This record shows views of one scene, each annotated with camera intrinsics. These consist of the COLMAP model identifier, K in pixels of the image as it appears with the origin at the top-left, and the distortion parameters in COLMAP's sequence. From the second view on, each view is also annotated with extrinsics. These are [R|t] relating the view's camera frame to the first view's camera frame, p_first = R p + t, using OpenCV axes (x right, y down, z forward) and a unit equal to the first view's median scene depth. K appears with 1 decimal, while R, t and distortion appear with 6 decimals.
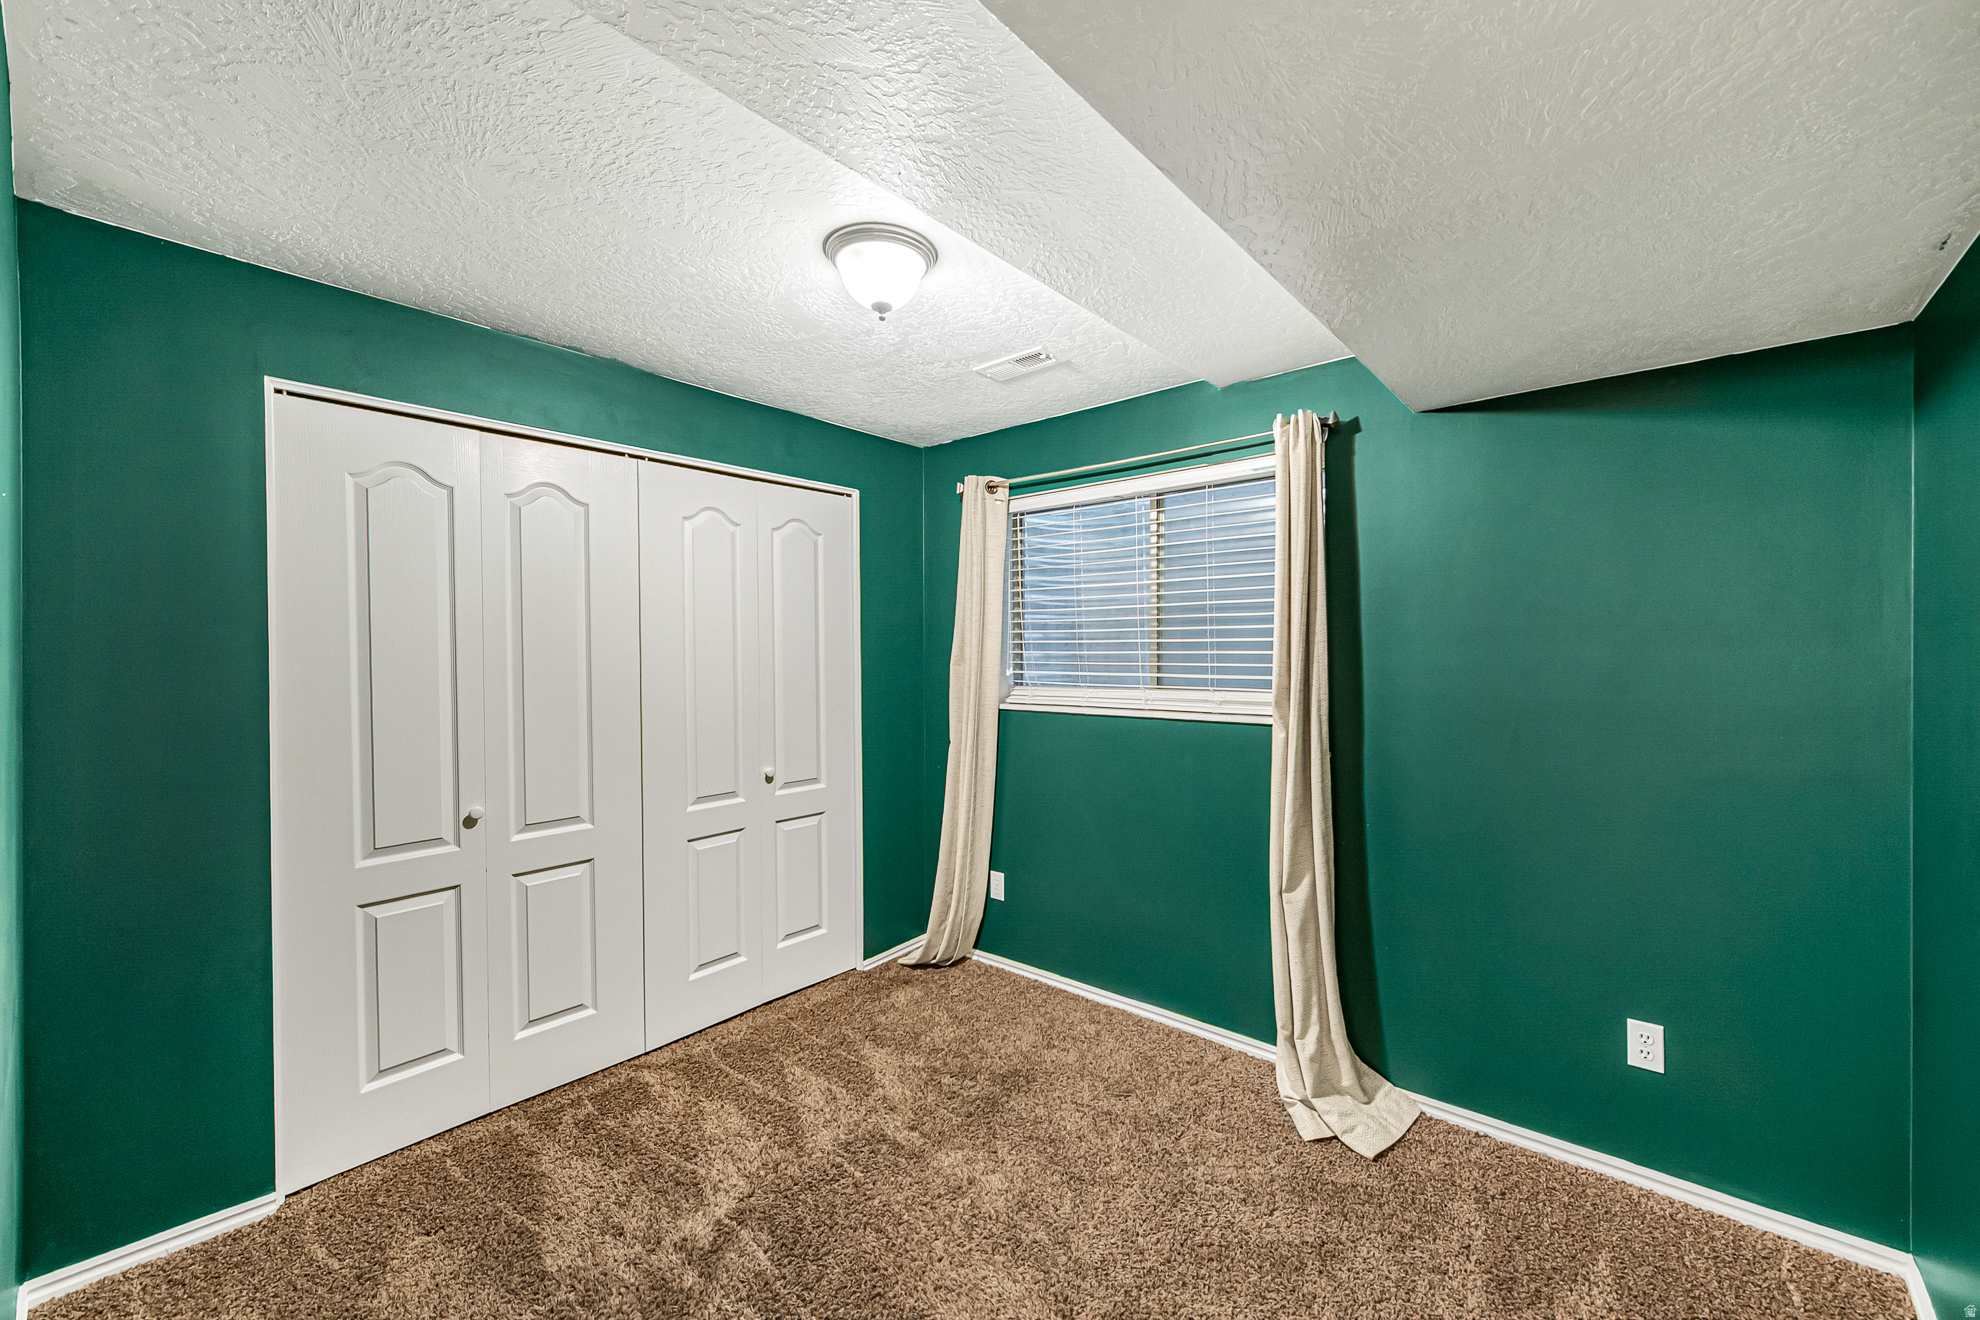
lens RADIAL K [[778.6, 0, 1006.3], [0, 778.6, 660.8], [0, 0, 1]] dist [0.000015, -0.000946]
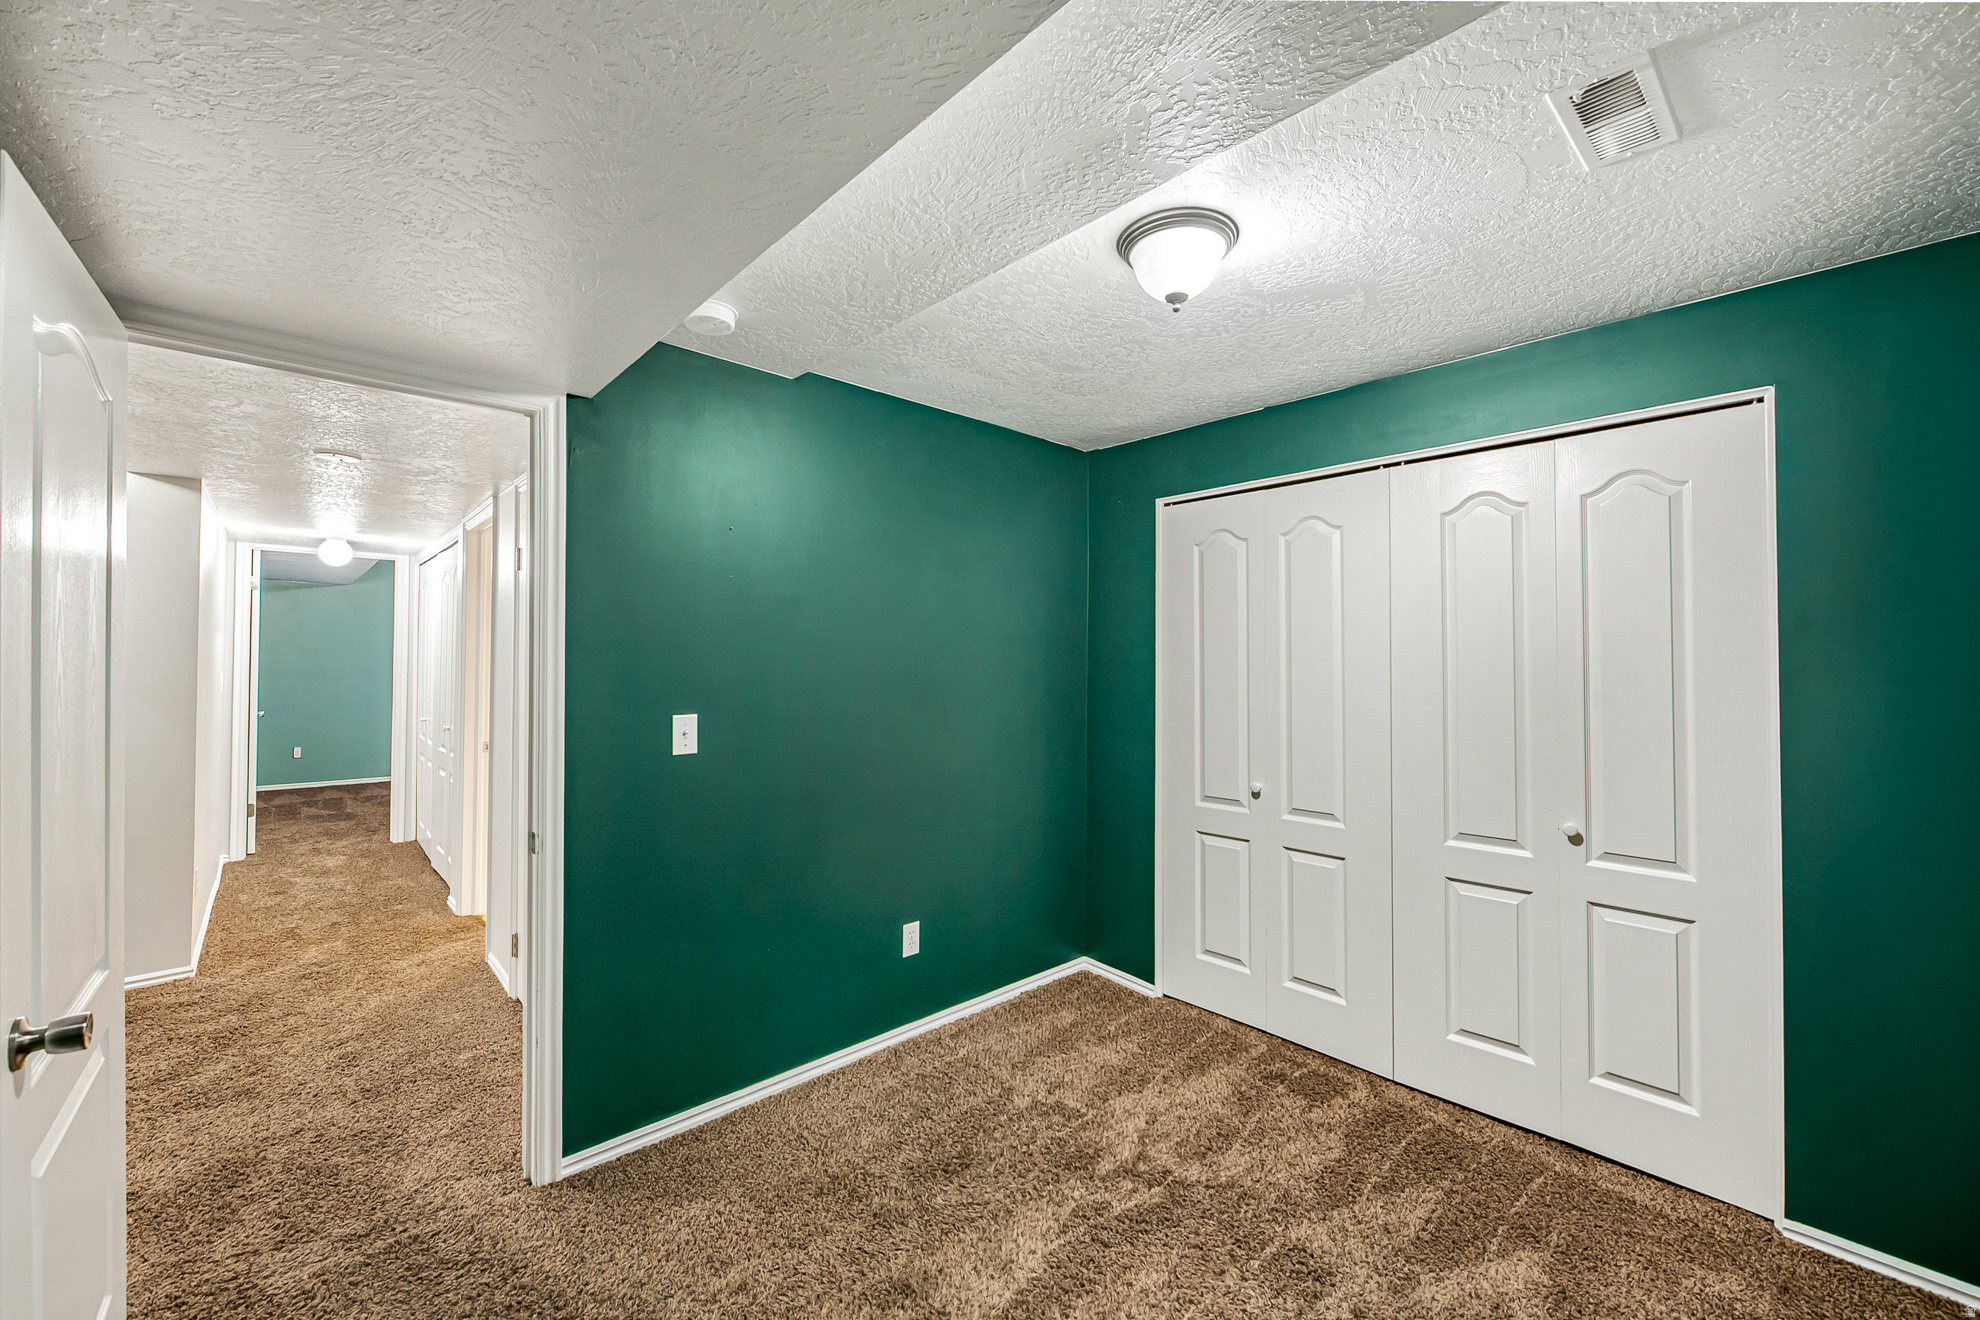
lens RADIAL K [[778.6, 0, 1009.6], [0, 778.6, 649.7], [0, 0, 1]] dist [0.000015, -0.000946]
pose [[-0.114569, -0.010077, -0.993364, 0.585277], [-0.015231, 0.999849, -0.008386, -0.014029], [0.993299, 0.014170, -0.114705, 0.671337]]
